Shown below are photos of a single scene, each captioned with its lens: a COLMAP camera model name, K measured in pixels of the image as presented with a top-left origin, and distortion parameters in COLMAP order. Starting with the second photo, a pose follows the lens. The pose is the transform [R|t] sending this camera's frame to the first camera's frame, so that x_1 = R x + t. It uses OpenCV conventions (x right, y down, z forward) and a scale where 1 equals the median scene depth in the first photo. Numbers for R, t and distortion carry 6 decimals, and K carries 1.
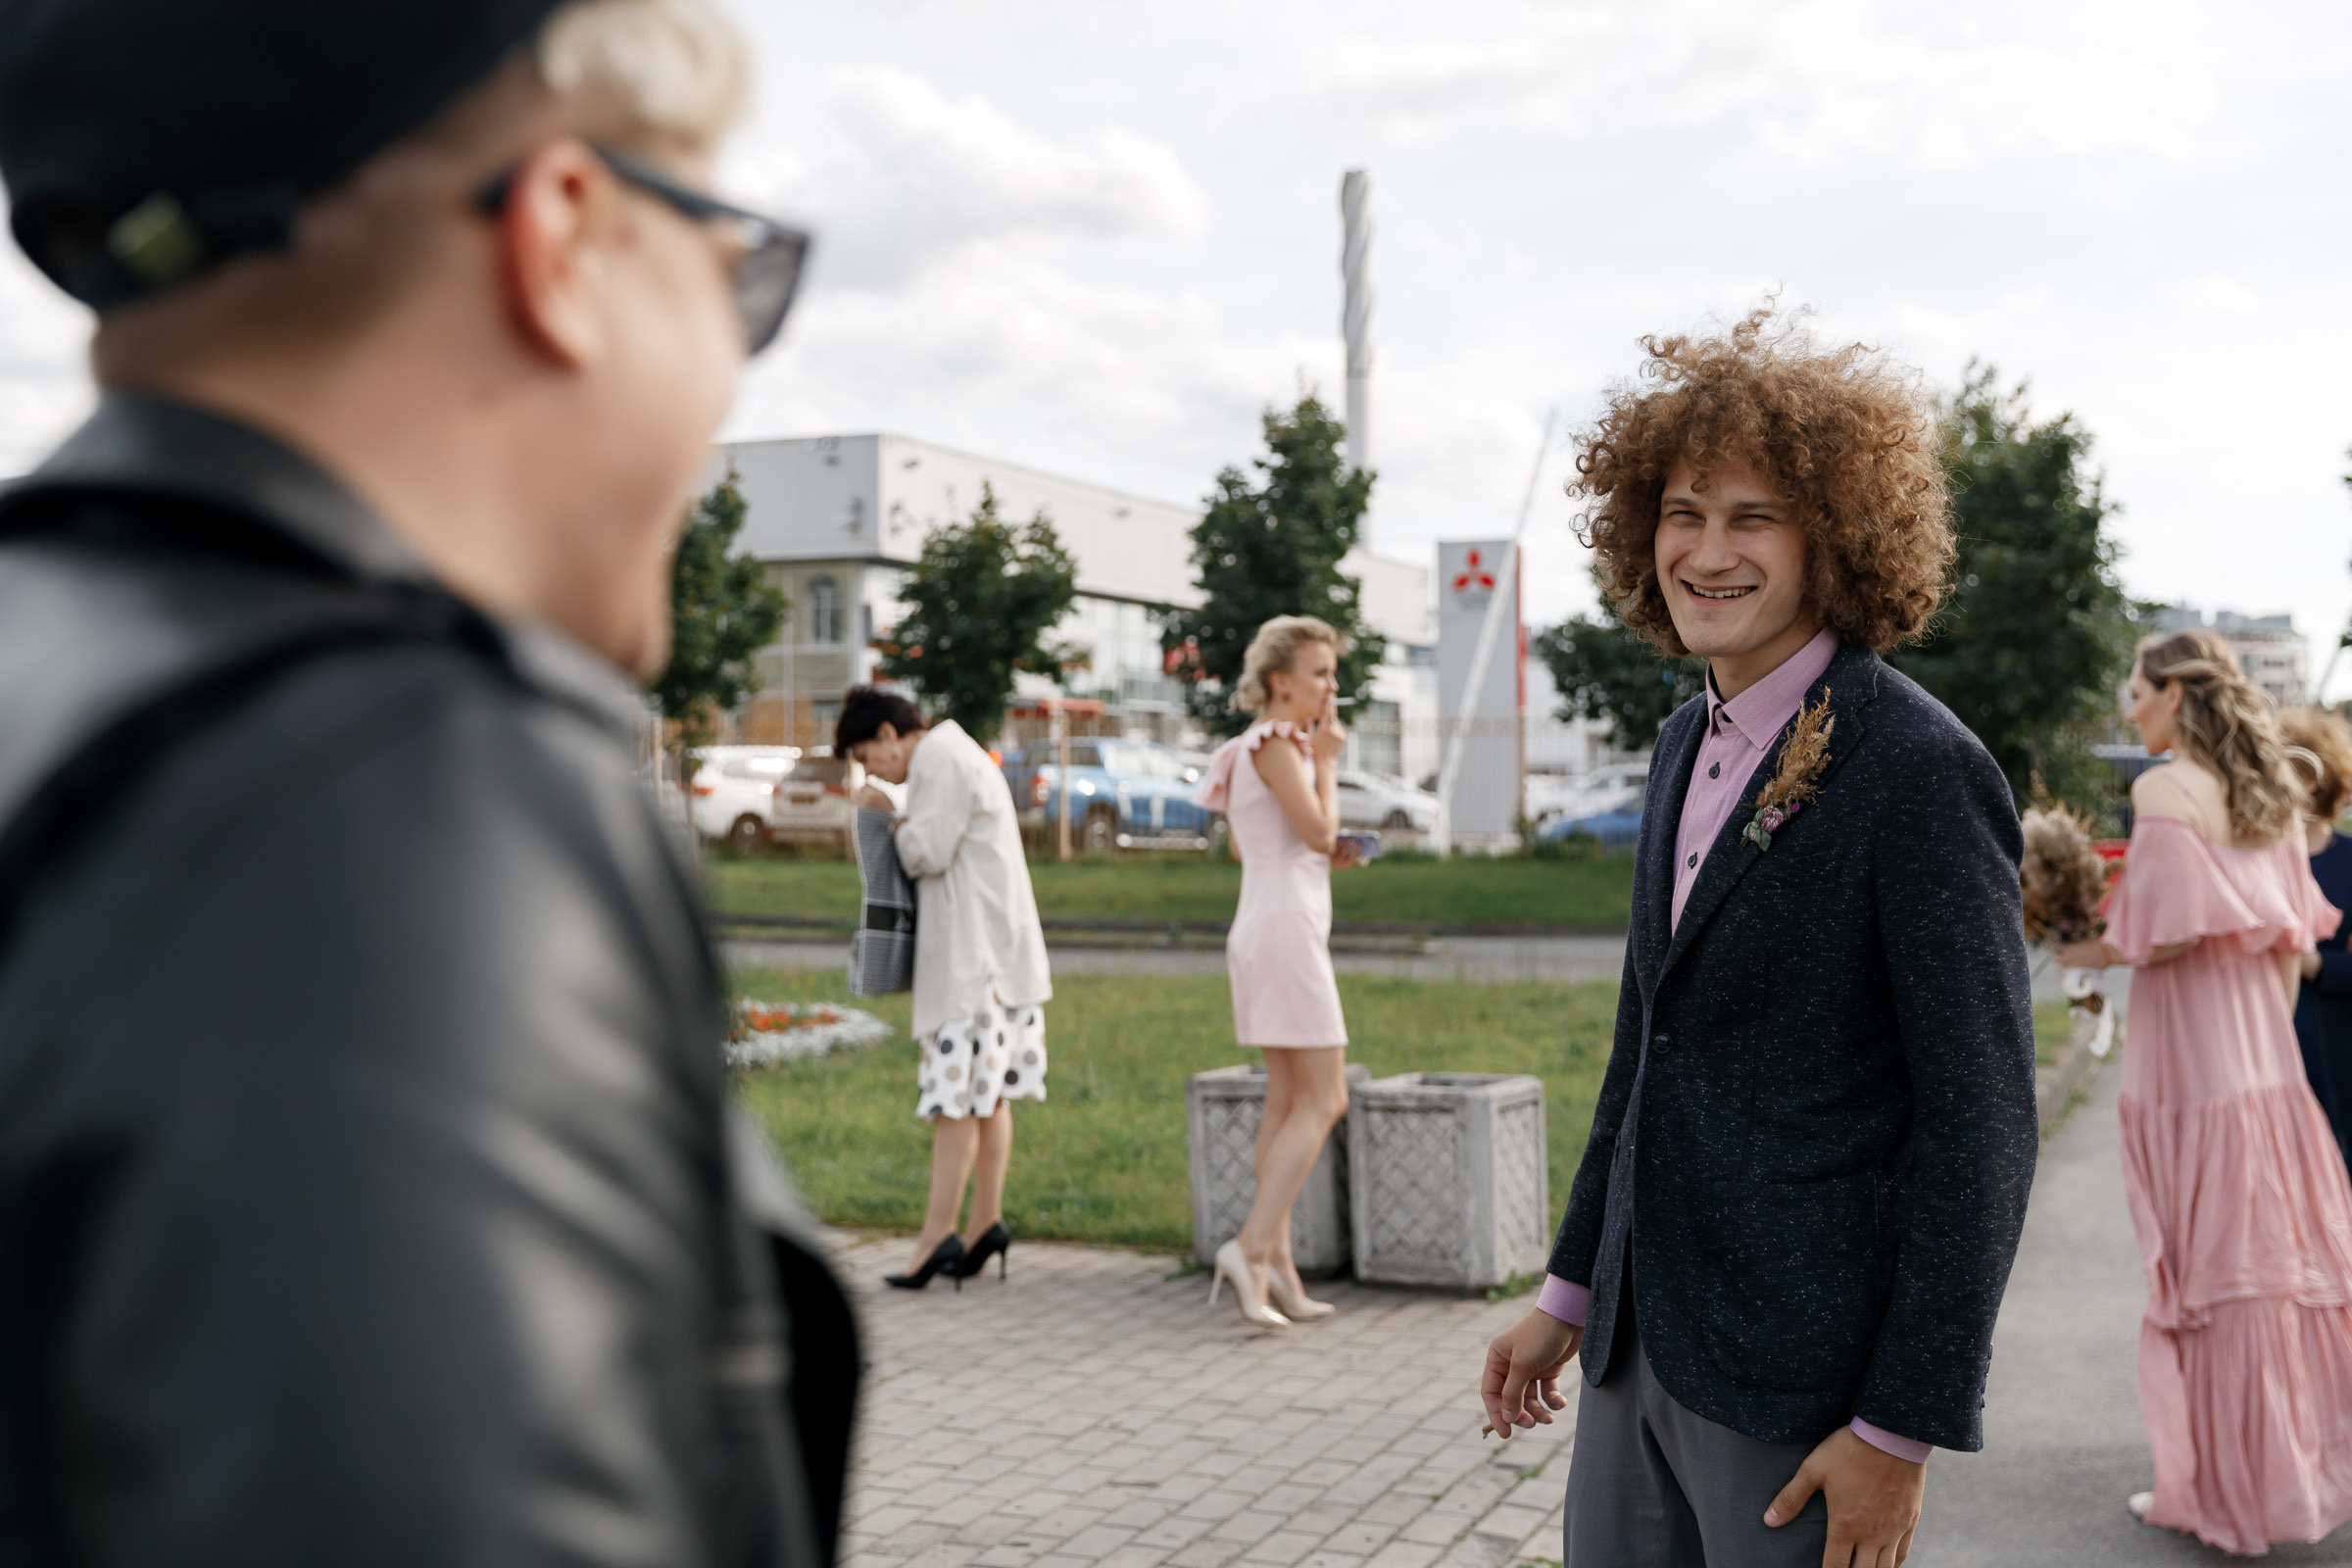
lens RADIAL K [[2877.2, 0, 1176.0], [0, 2877.2, 784.0], [0, 0, 1]] dist [-0.013663, -0.005857]
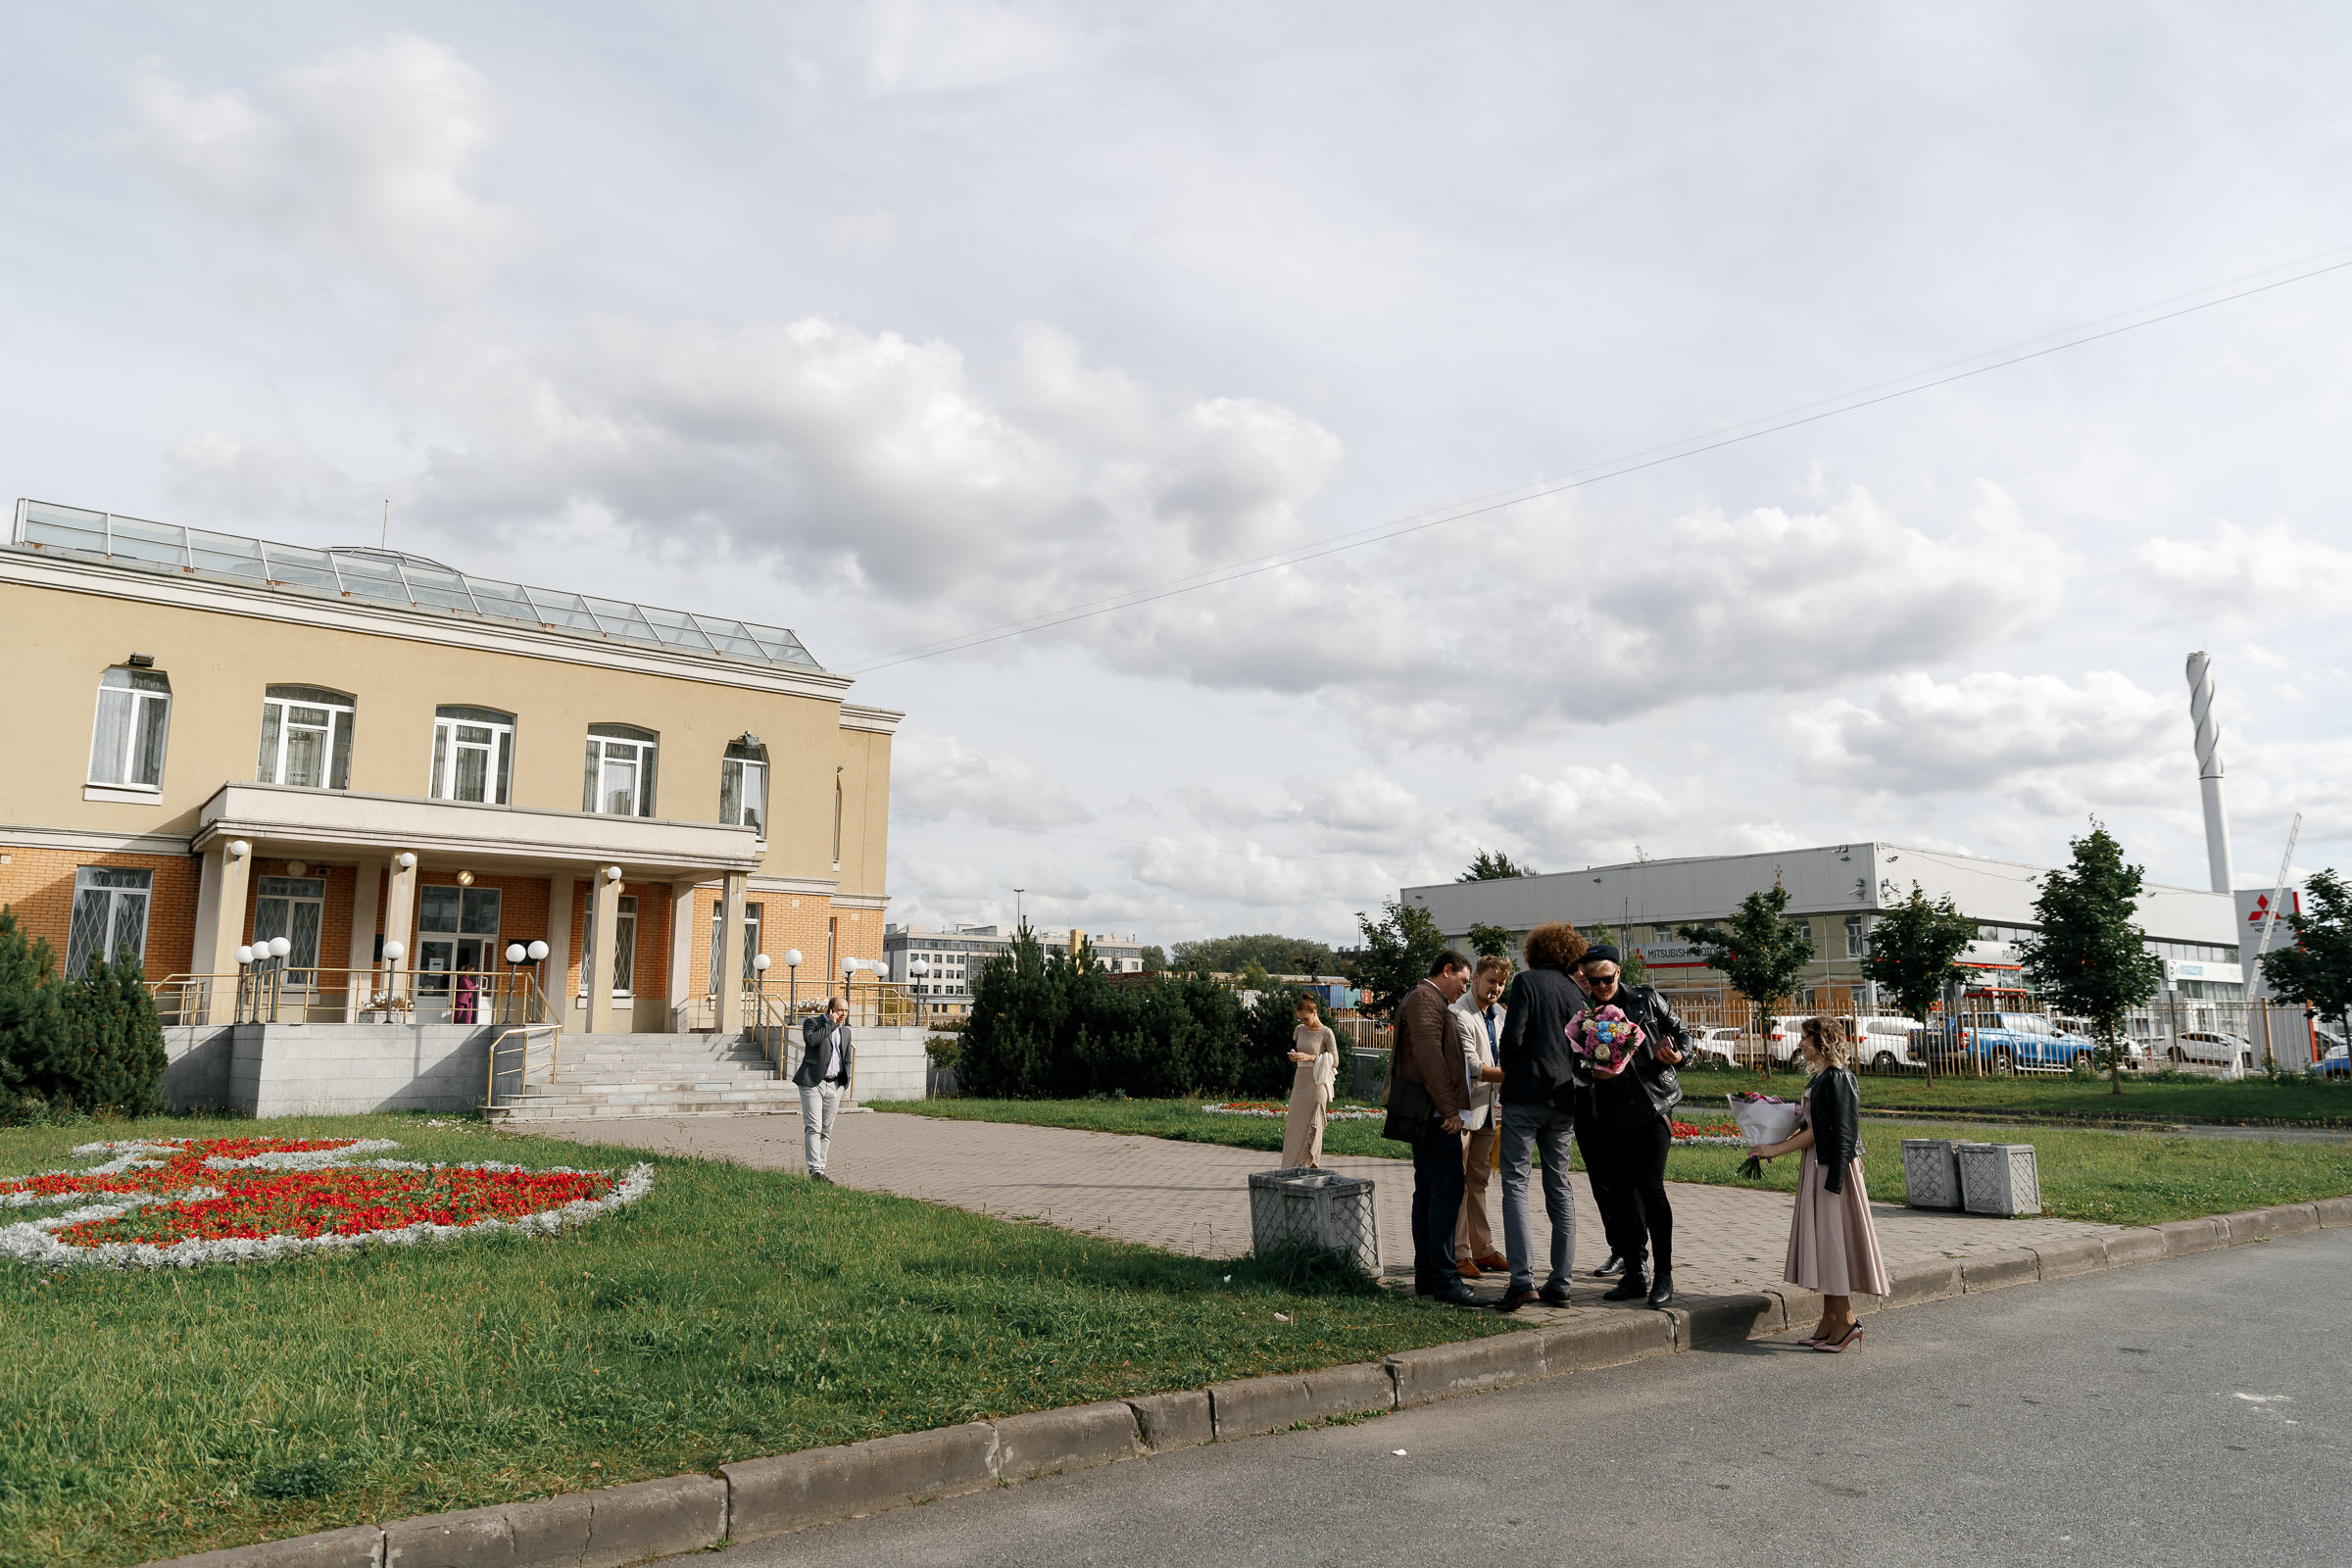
lens RADIAL K [[1571.9, 0, 1176.0], [0, 1571.9, 784.0], [0, 0, 1]] dist [0.003427, 0.001222]
pose [[0.860764, -0.073074, -0.503731, 0.043806], [-0.006436, 0.988000, -0.154322, -0.001002], [0.508963, 0.136076, 0.849965, -0.171861]]
